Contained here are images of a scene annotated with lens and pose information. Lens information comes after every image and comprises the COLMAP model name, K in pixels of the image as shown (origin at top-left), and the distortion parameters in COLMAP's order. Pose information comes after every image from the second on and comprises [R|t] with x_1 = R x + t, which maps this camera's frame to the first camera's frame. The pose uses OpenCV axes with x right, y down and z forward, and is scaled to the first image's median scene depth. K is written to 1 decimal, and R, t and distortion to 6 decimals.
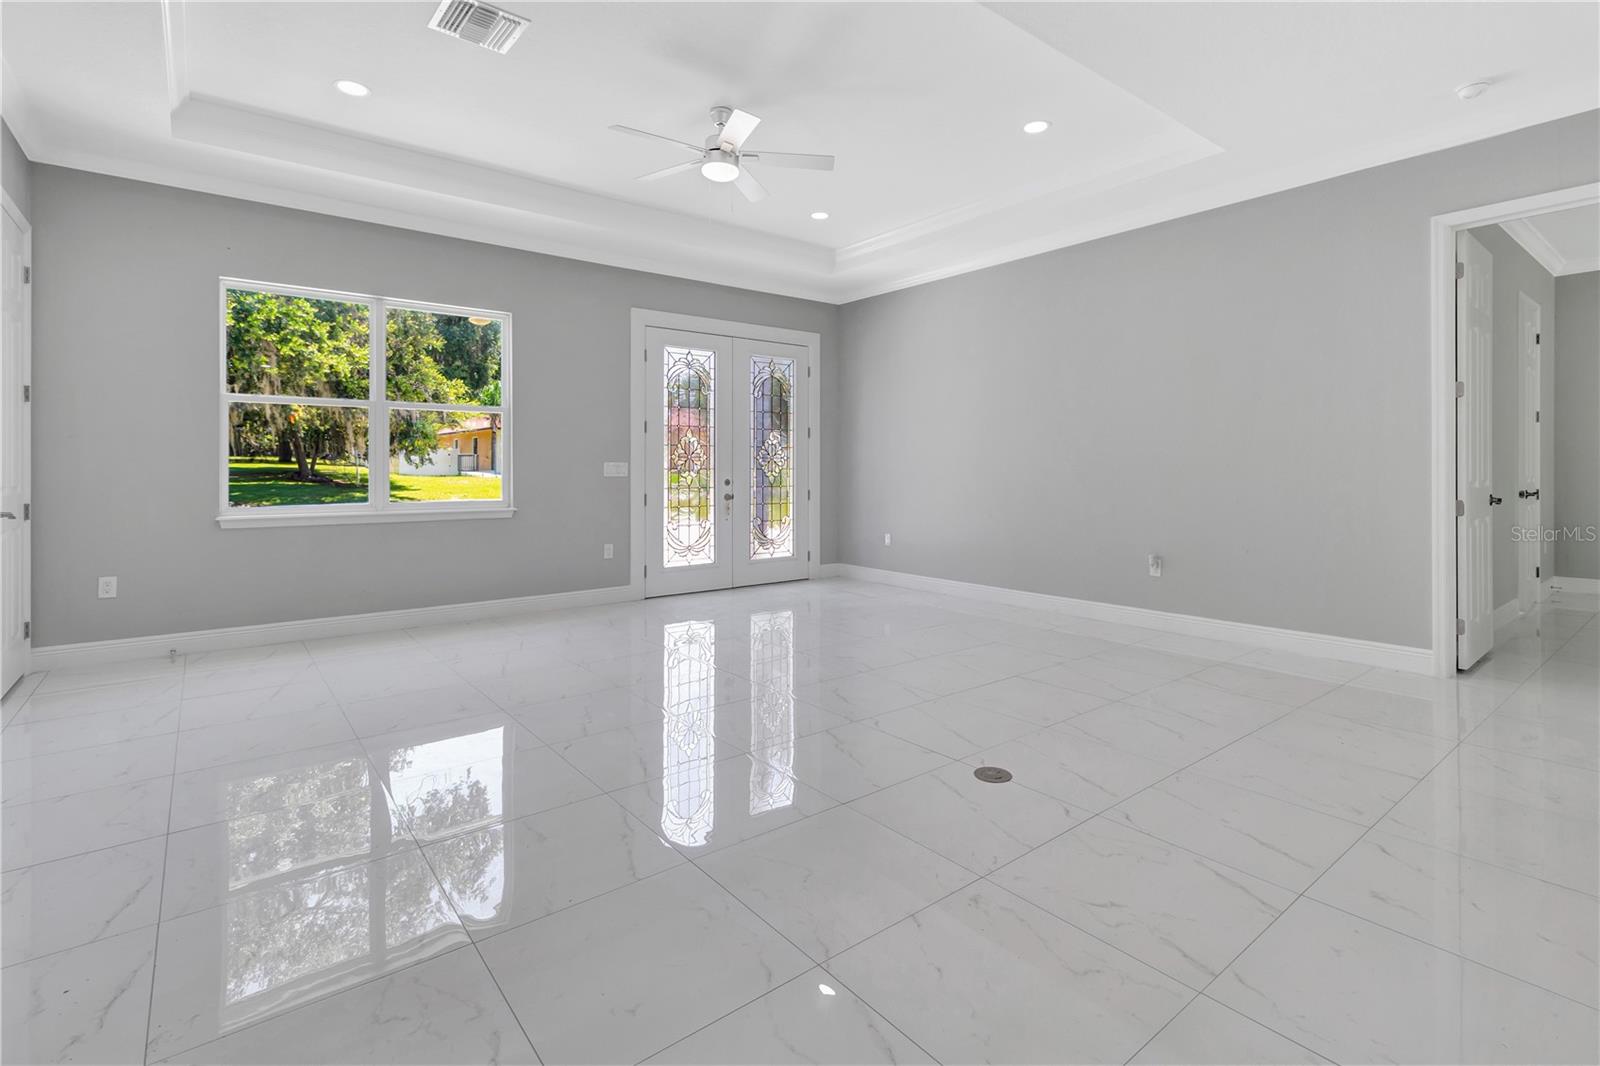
lens RADIAL K [[743.6, 0, 806.6], [0, 743.6, 459.1], [0, 0, 1]] dist [0.006840, -0.000401]
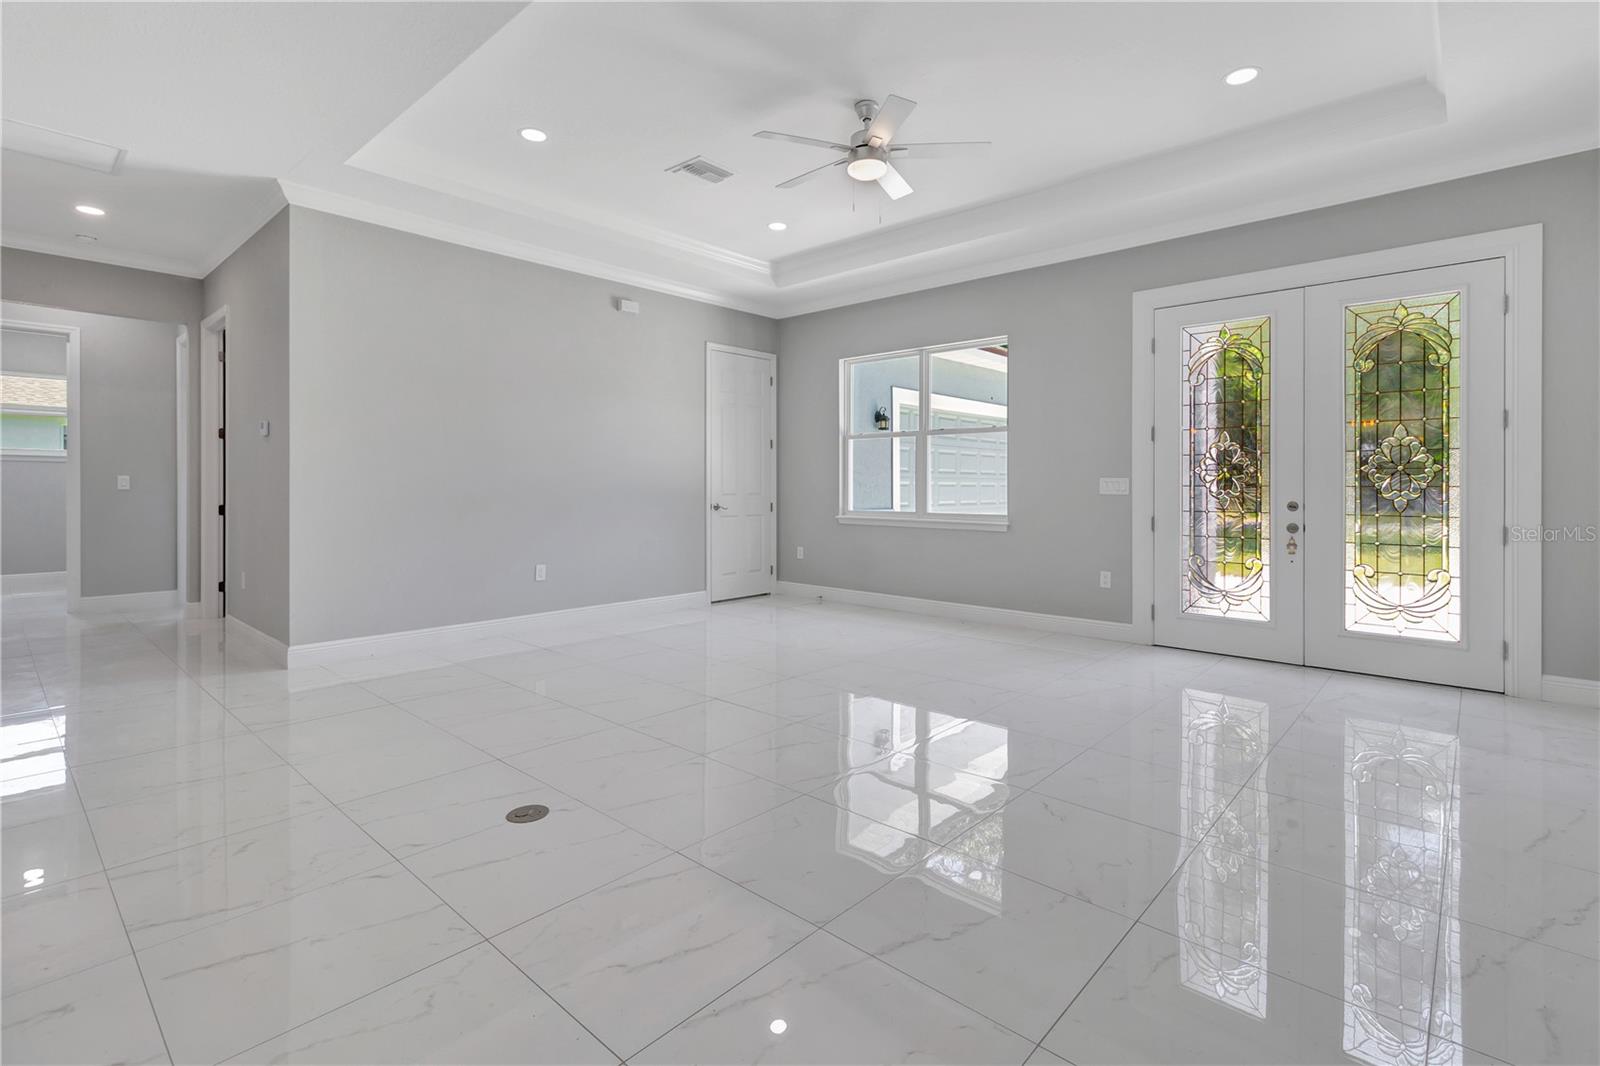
lens RADIAL K [[743.6, 0, 814.8], [0, 743.6, 483.7], [0, 0, 1]] dist [0.006840, -0.000401]
pose [[0.171201, -0.003064, -0.985231, 0.493587], [0.008060, 0.999966, -0.001709, 0.008981], [0.985203, -0.007648, 0.171220, 0.469916]]
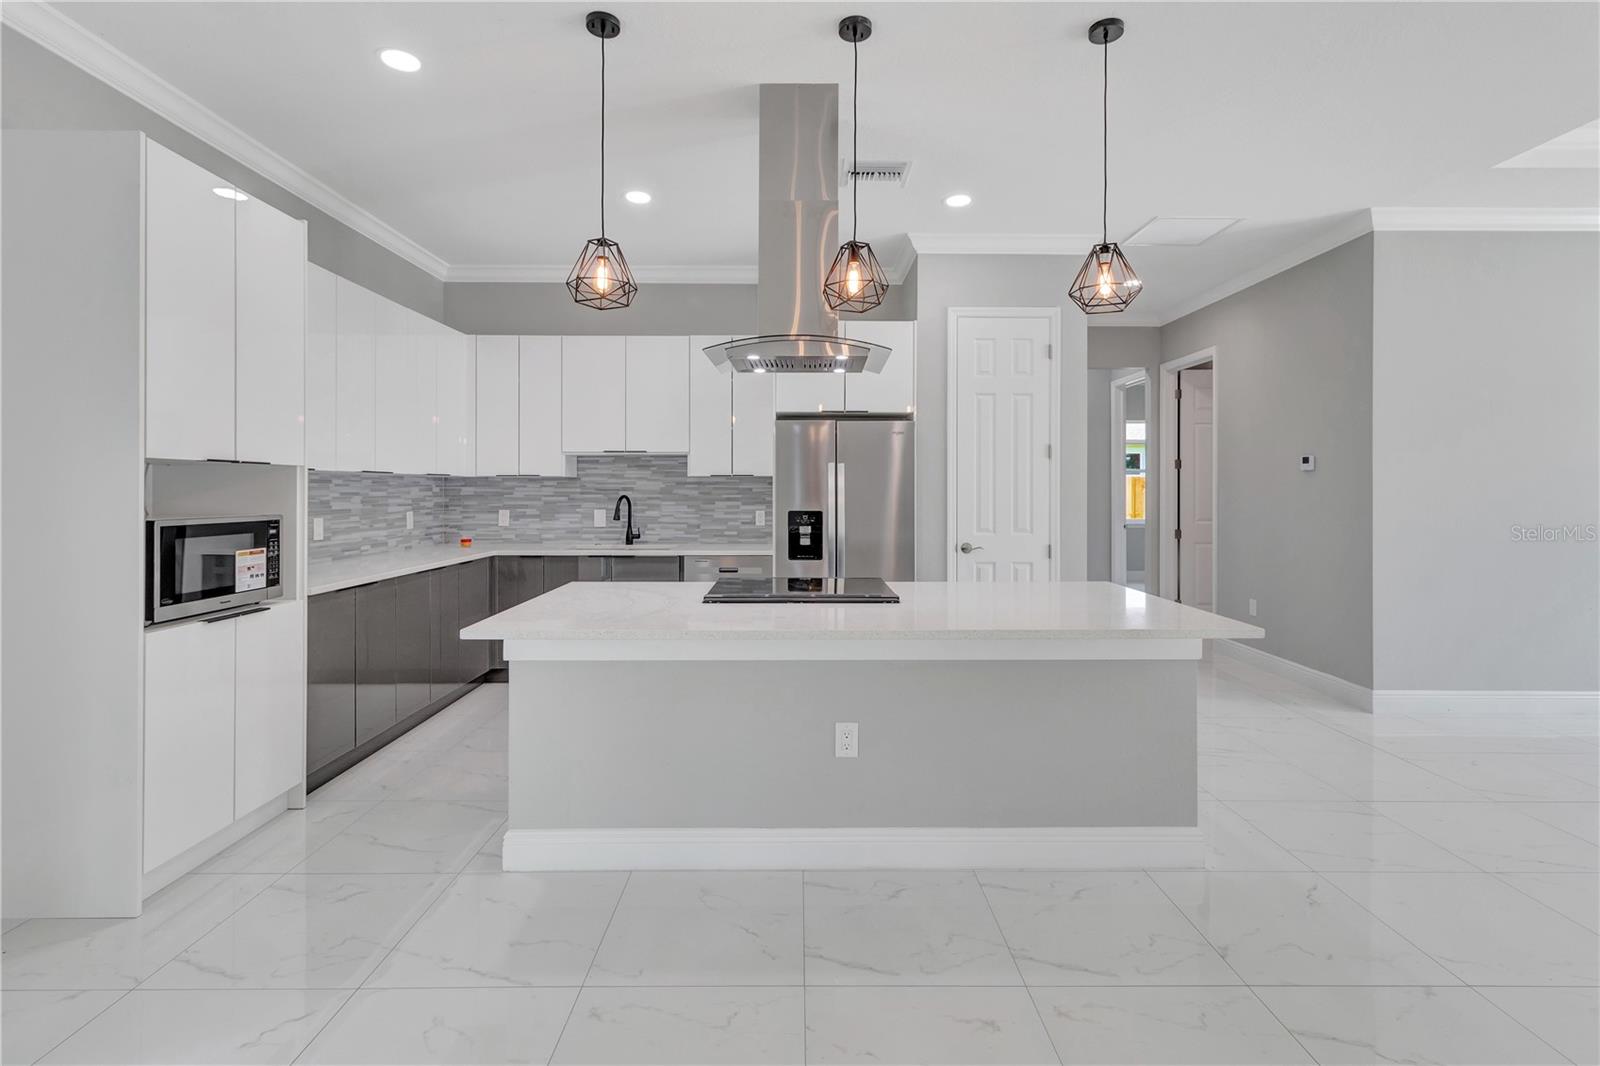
lens RADIAL K [[743.6, 0, 807.9], [0, 743.6, 491.3], [0, 0, 1]] dist [0.006840, -0.000401]
pose [[-0.615369, -0.001385, -0.788238, 0.566856], [0.005107, 0.999970, -0.005744, -0.020718], [0.788223, -0.007560, -0.615343, 0.133273]]
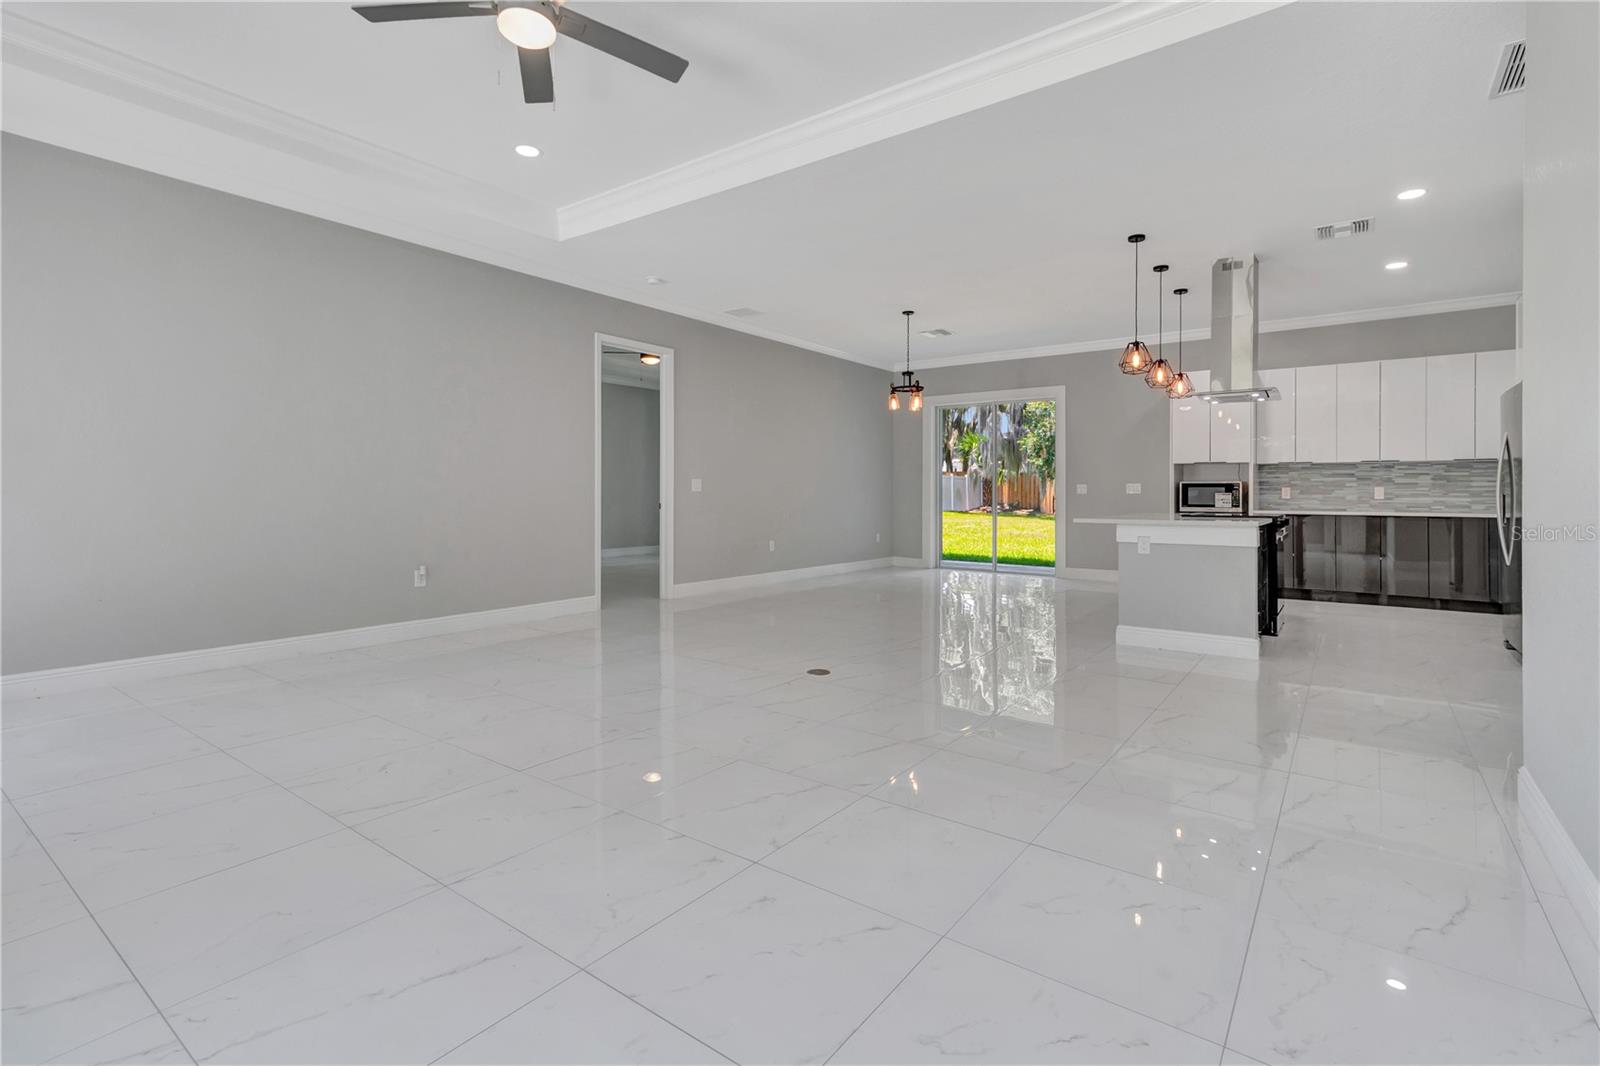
lens RADIAL K [[743.6, 0, 816.5], [0, 743.6, 492.2], [0, 0, 1]] dist [0.006840, -0.000401]
pose [[-0.273445, 0.000882, 0.961887, -0.510026], [-0.014099, 0.999888, -0.004925, 0.020178], [-0.961784, -0.014908, -0.273402, 0.569305]]
